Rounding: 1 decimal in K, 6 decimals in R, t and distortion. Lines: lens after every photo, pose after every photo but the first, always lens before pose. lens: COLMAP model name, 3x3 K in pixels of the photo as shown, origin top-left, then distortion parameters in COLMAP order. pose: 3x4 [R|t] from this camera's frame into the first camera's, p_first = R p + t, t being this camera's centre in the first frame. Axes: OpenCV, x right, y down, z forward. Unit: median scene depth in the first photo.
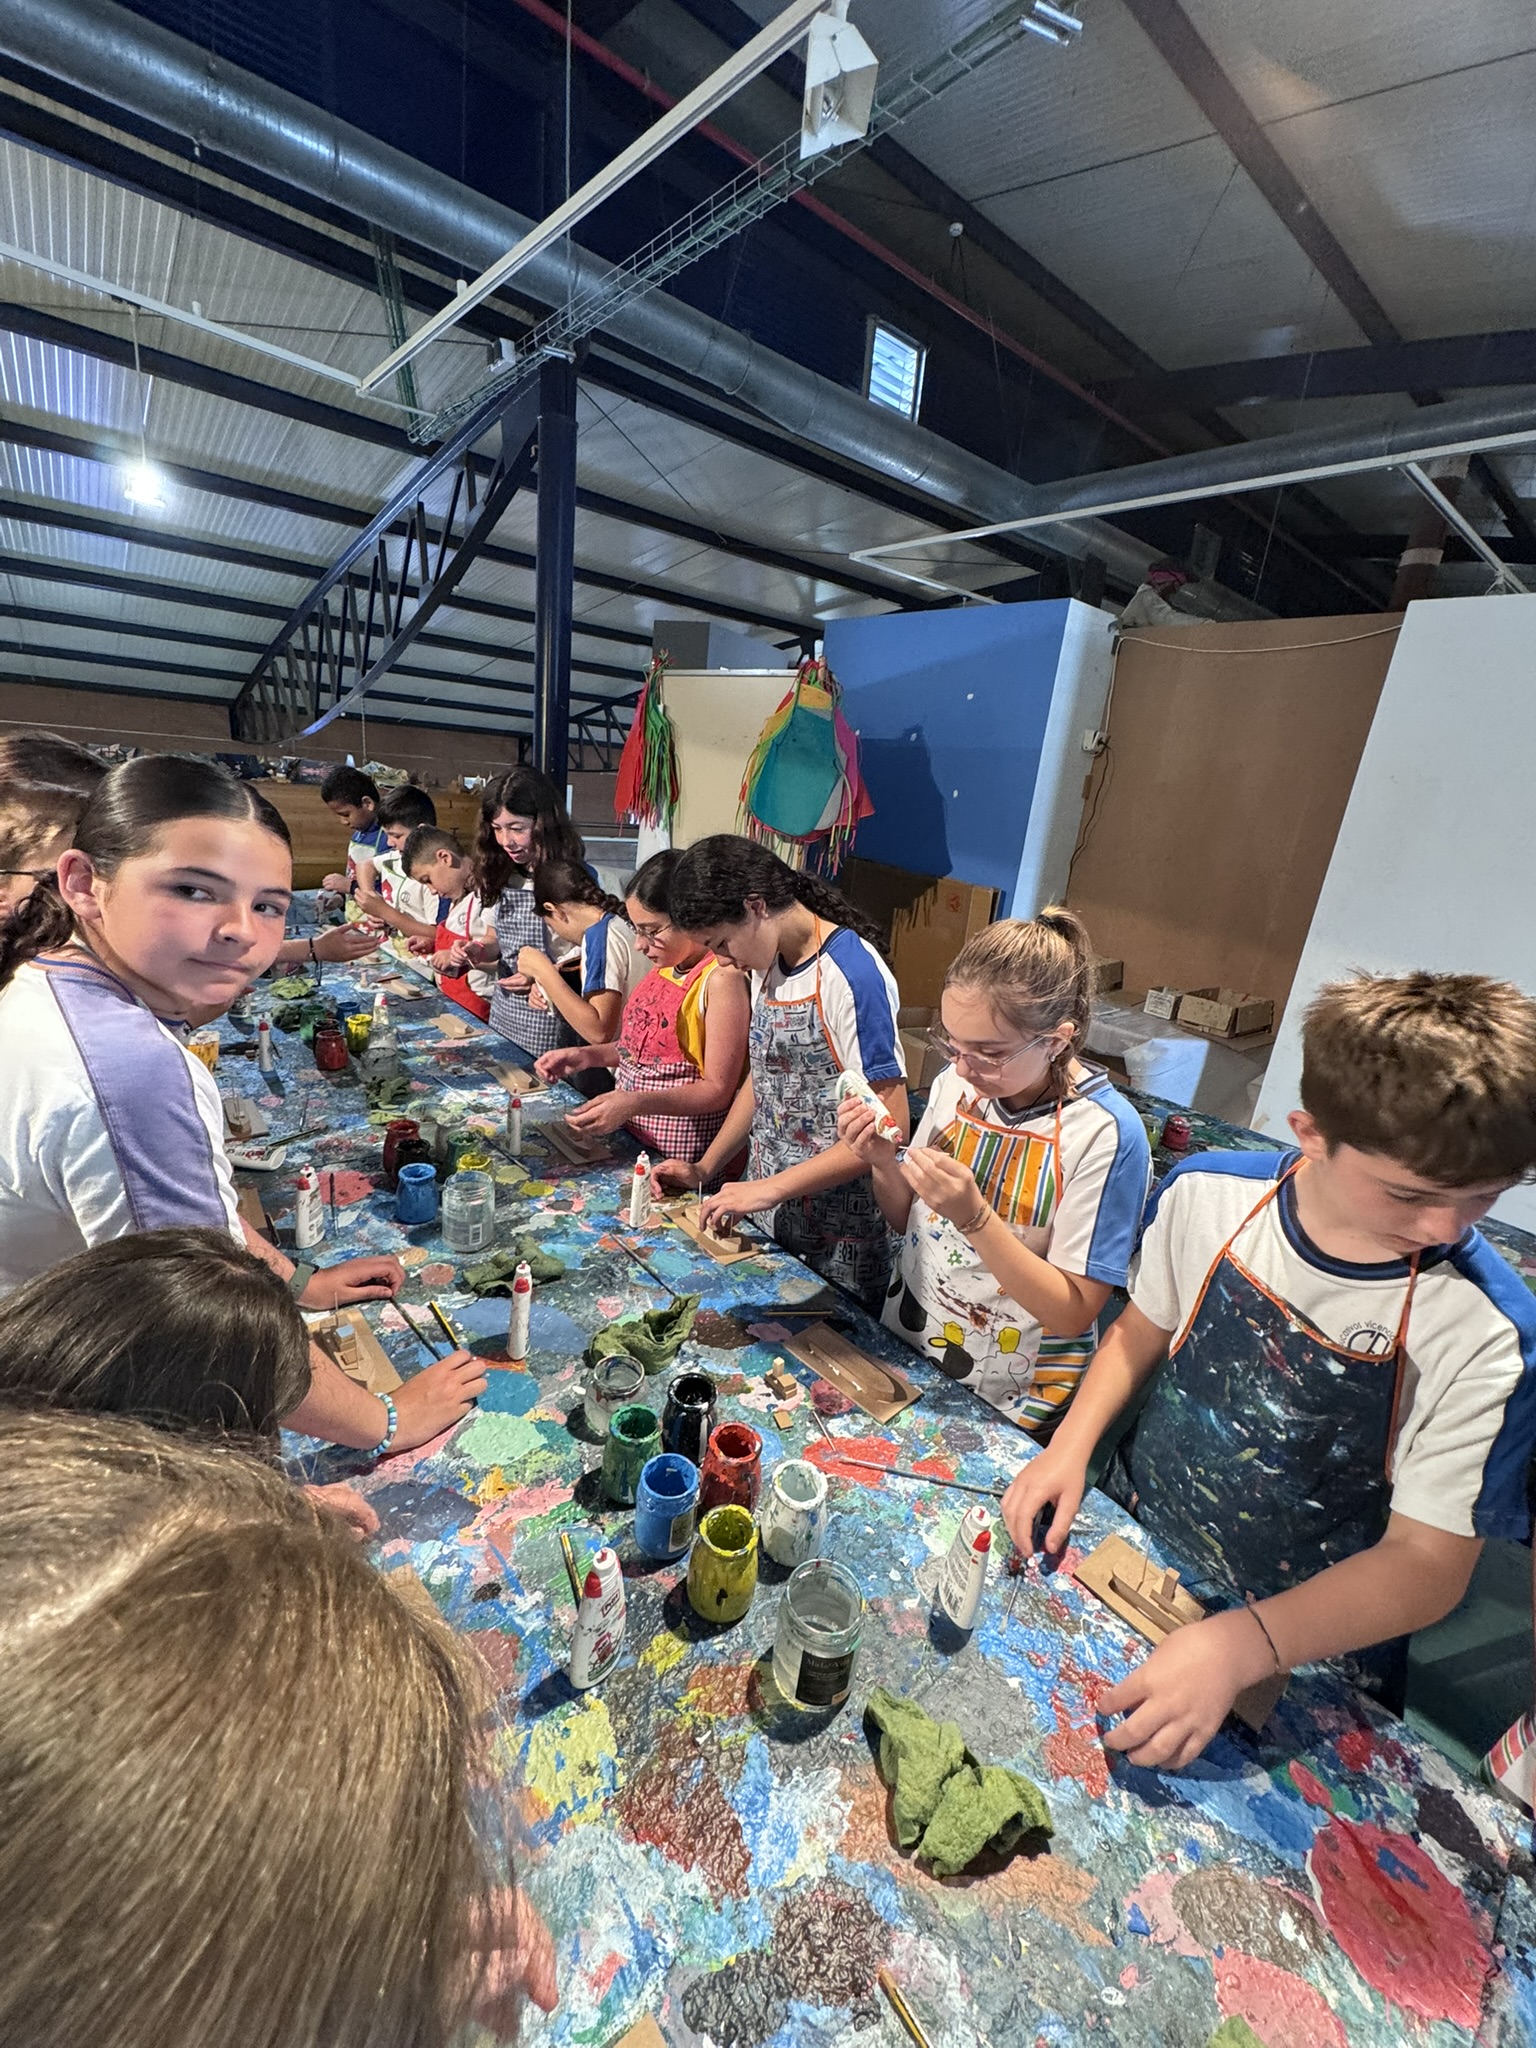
lens RADIAL K [[811.3, 0, 768.5], [0, 811.3, 1026.7], [0, 0, 1]] dist [-0.002837, 0.000005]
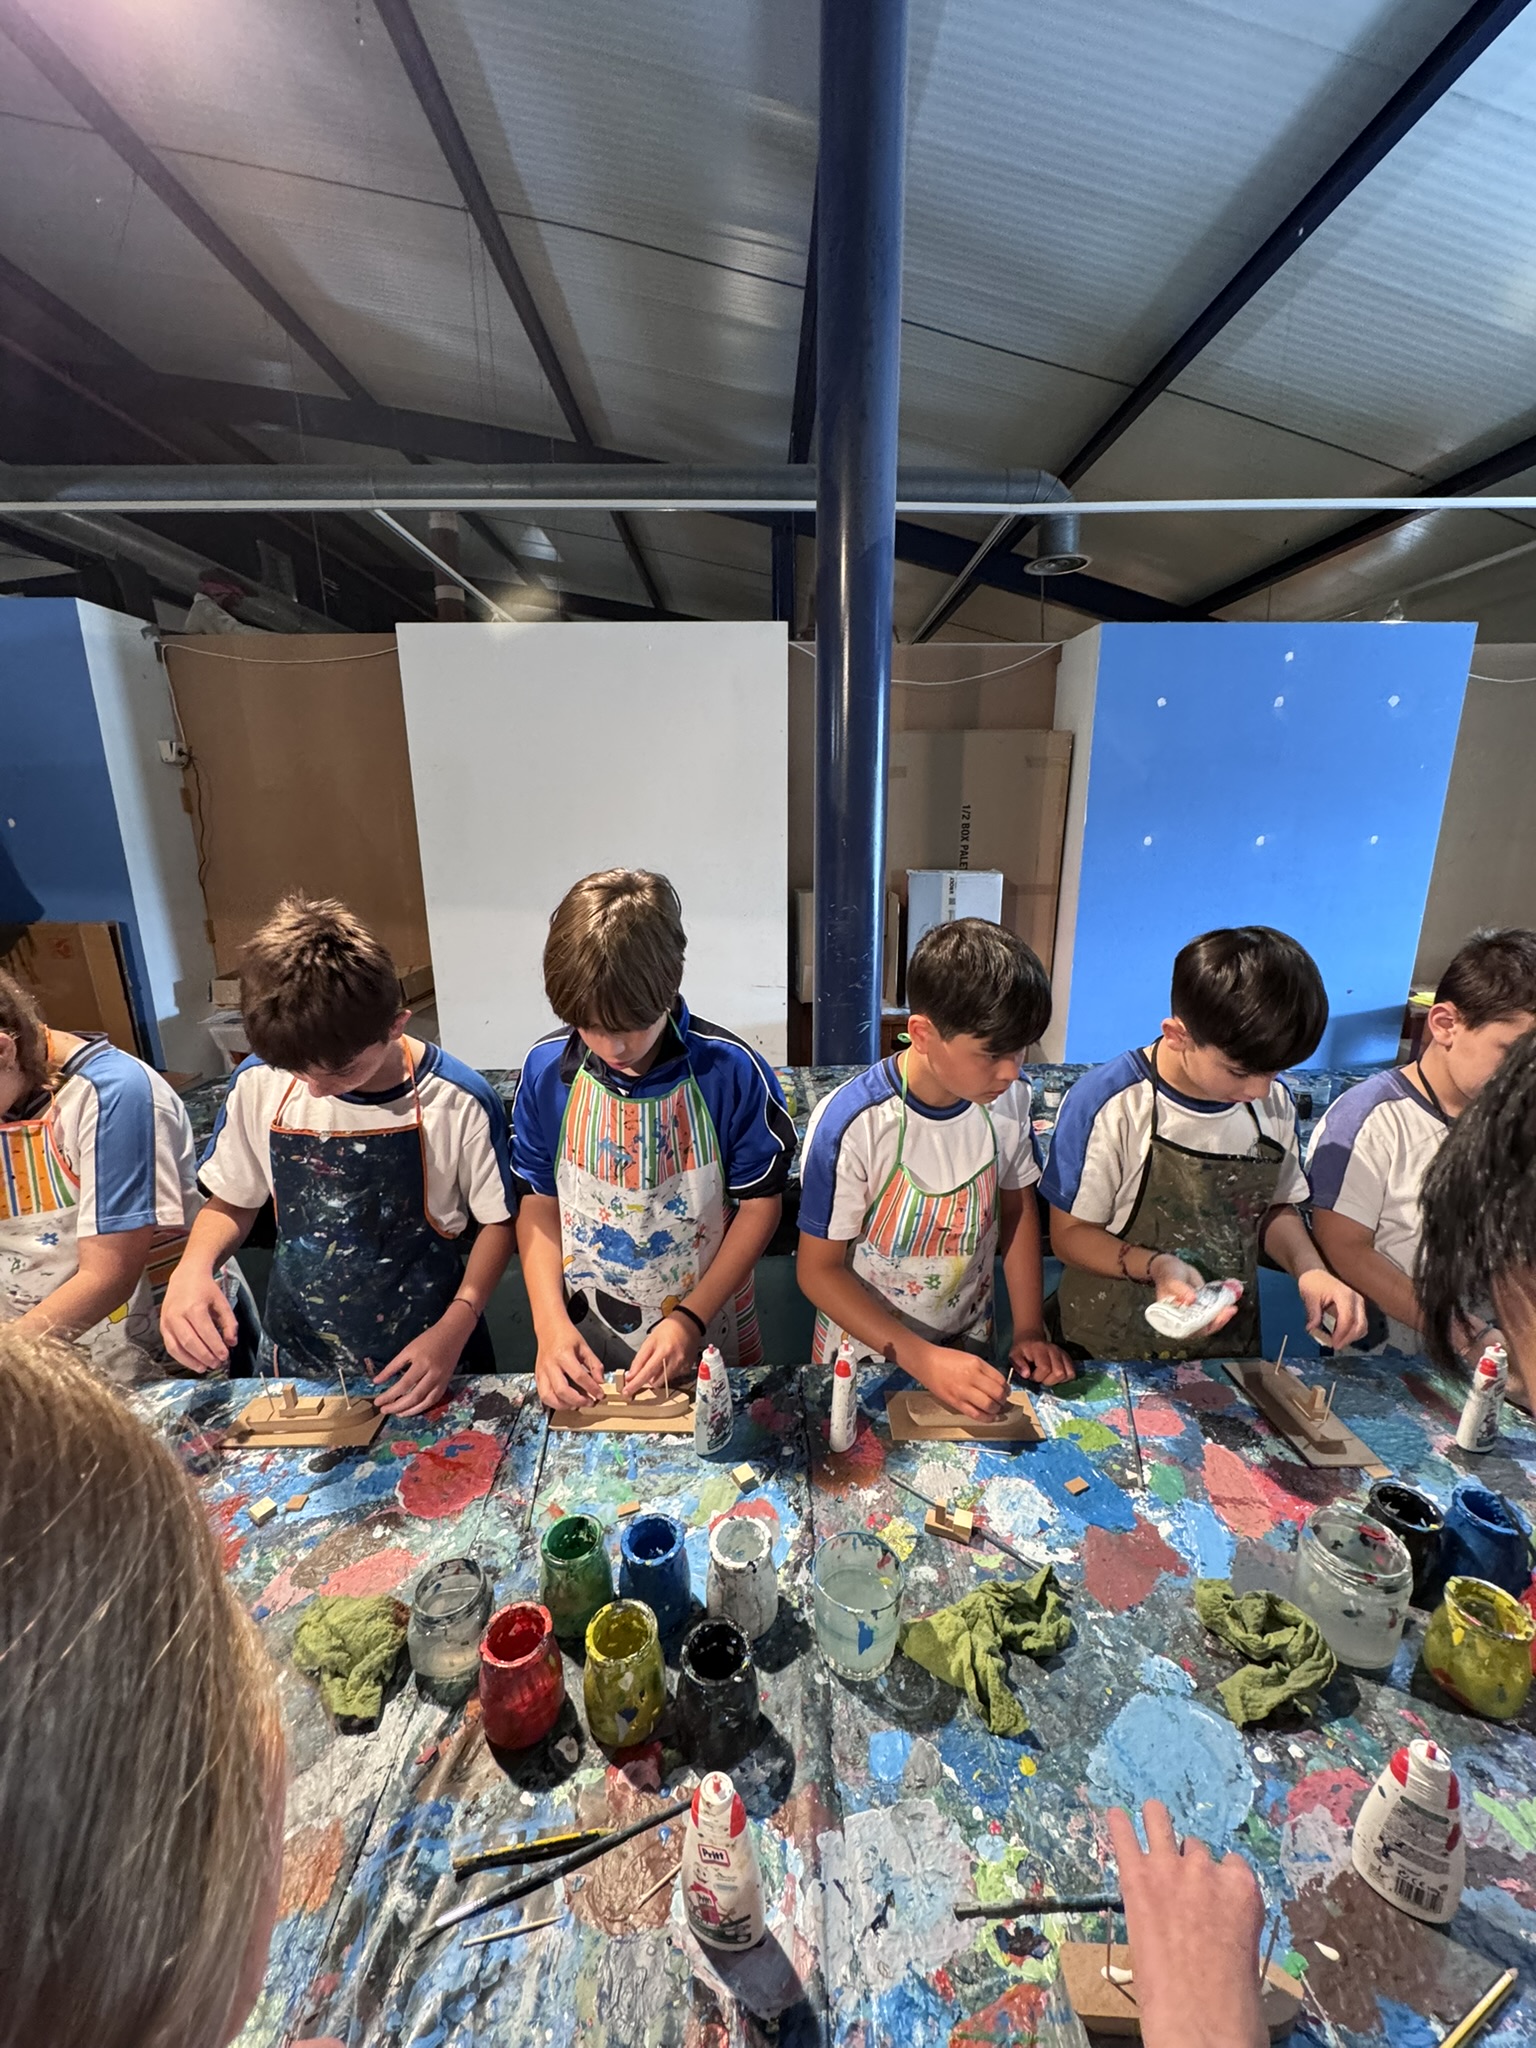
lens RADIAL K [[824.5, 0, 768.0], [0, 824.5, 1024.0], [0, 0, 1]] dist [0.000060, 0.000183]
pose [[0.621027, -0.286021, 0.729738, 0.026334], [0.307188, 0.945373, 0.109113, 0.039199], [-0.721083, 0.156405, 0.674964, -0.071578]]
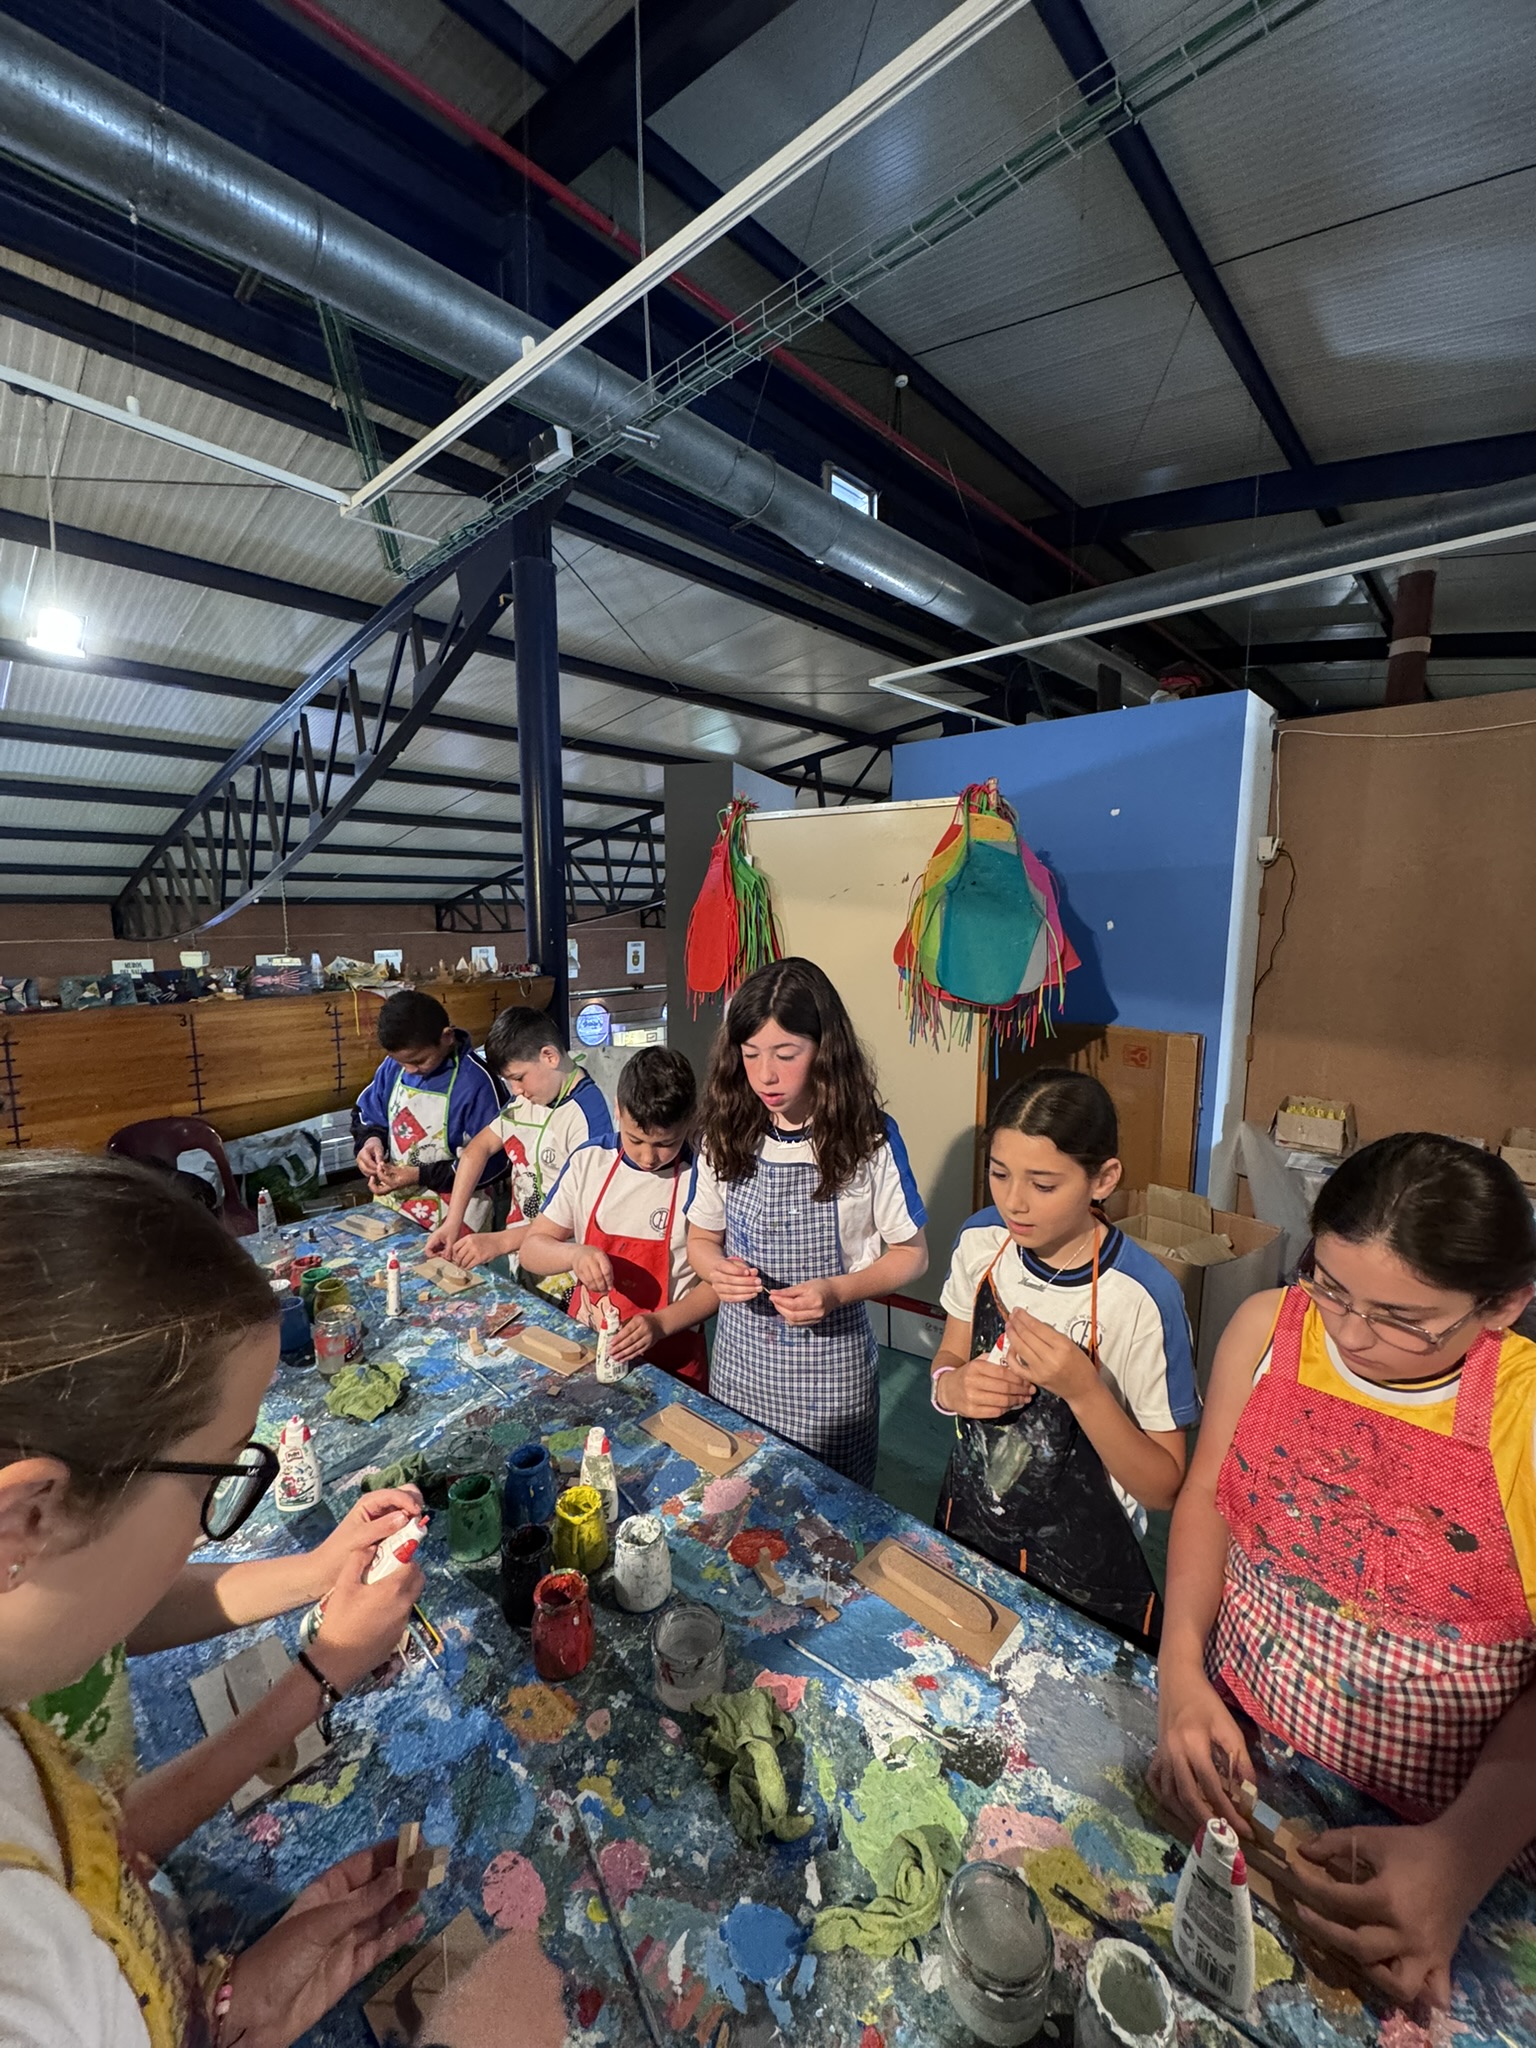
lens RADIAL K [[812.6, 0, 772.6], [0, 812.6, 1025.4], [0, 0, 1]] dist [-0.001266, -0.000455]
pose [[0.986508, -0.117968, 0.113517, -0.155648], [0.134228, 0.979794, -0.148282, -0.080128], [-0.093731, 0.161518, 0.982408, 0.170381]]
